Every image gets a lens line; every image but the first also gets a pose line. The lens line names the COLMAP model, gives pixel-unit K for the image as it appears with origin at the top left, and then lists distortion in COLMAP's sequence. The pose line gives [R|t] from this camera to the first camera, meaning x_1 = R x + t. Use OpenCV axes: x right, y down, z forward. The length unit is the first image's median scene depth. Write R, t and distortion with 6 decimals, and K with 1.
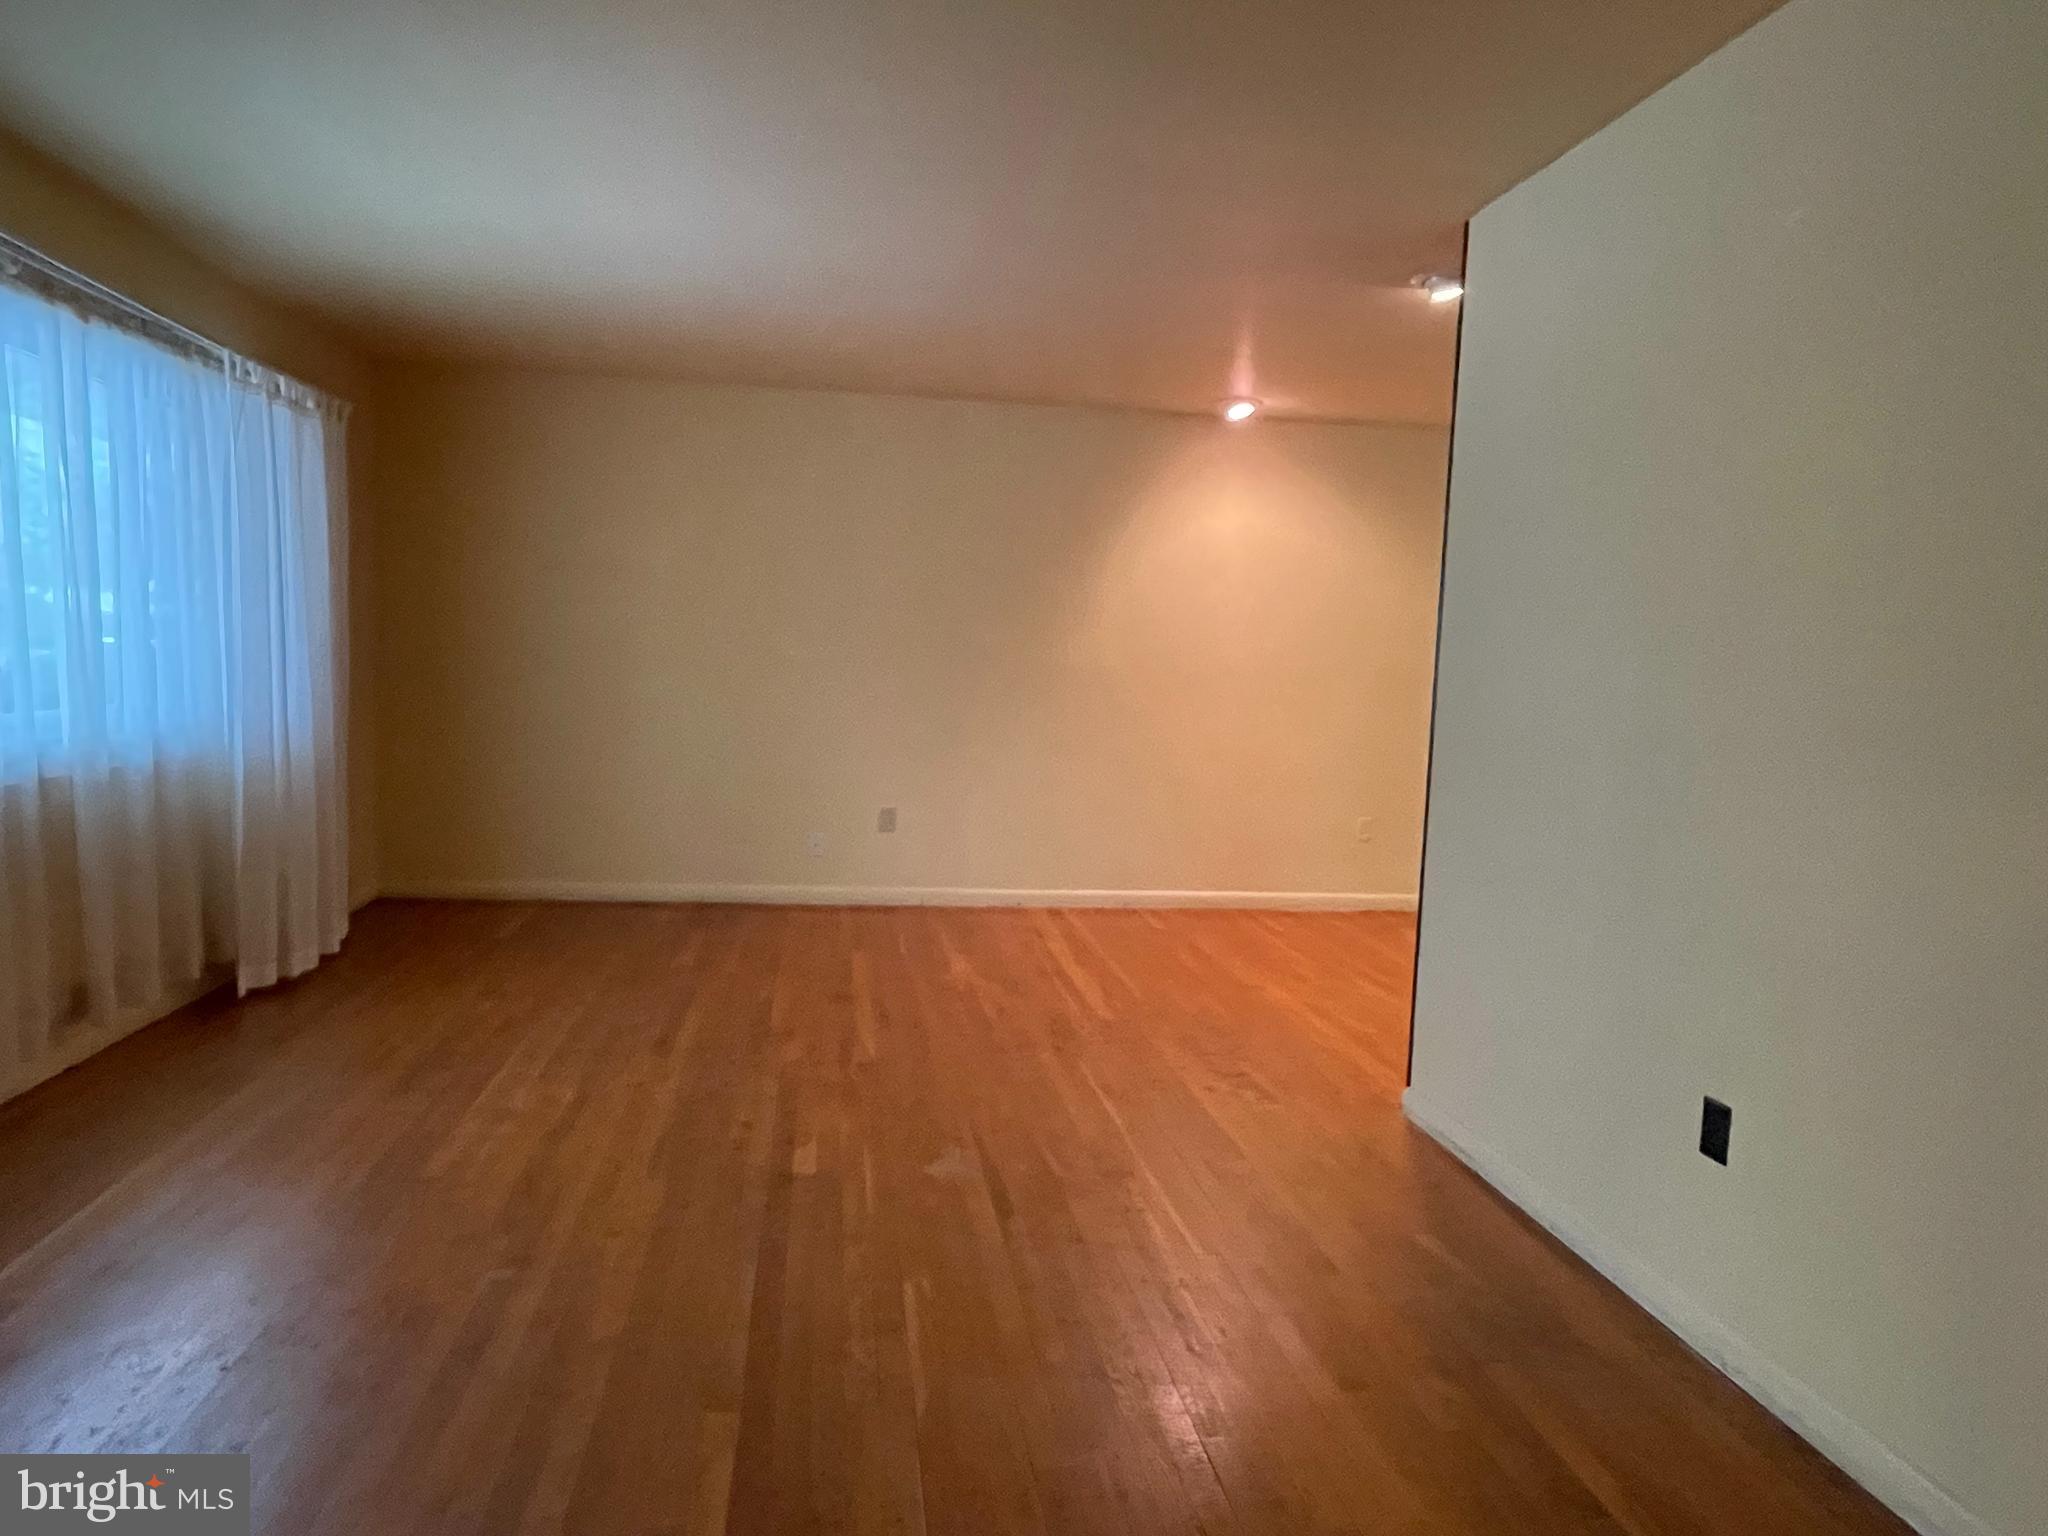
lens RADIAL K [[1273.4, 0, 1027.1], [0, 1273.4, 785.0], [0, 0, 1]] dist [0.004990, -0.009364]
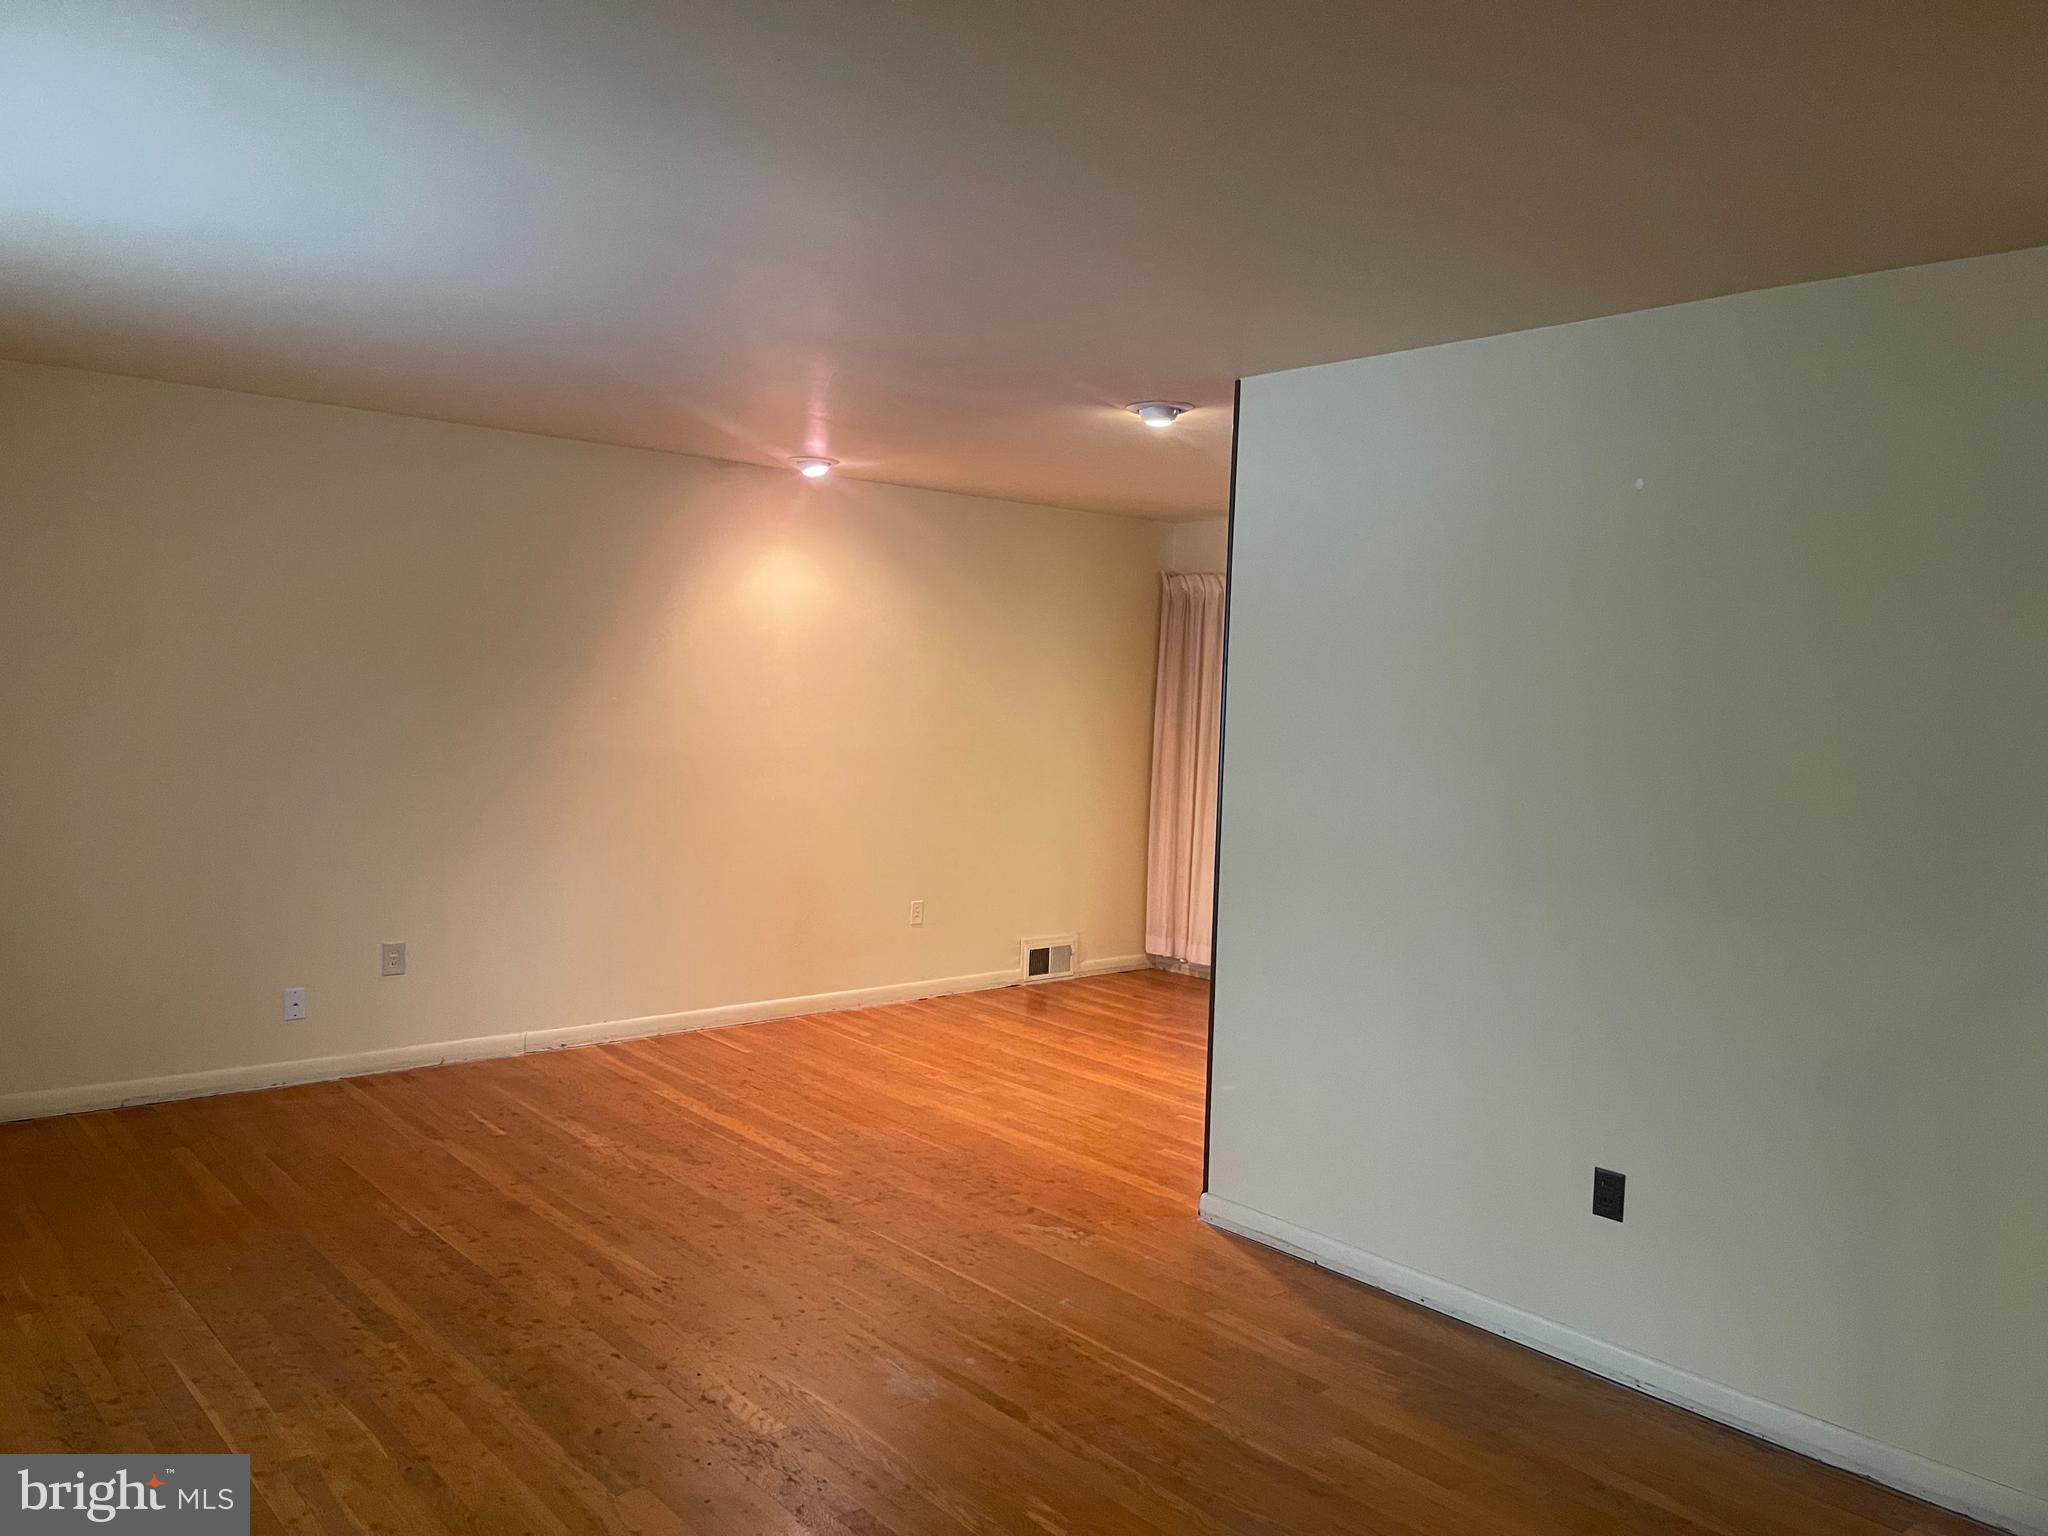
lens RADIAL K [[1505.9, 0, 1041.1], [0, 1505.9, 776.0], [0, 0, 1]] dist [0.010925, -0.005895]
pose [[0.843585, -0.041036, 0.535426, -0.281111], [0.050830, 0.998701, -0.003542, -0.064580], [-0.534585, 0.030204, 0.844575, 0.013294]]
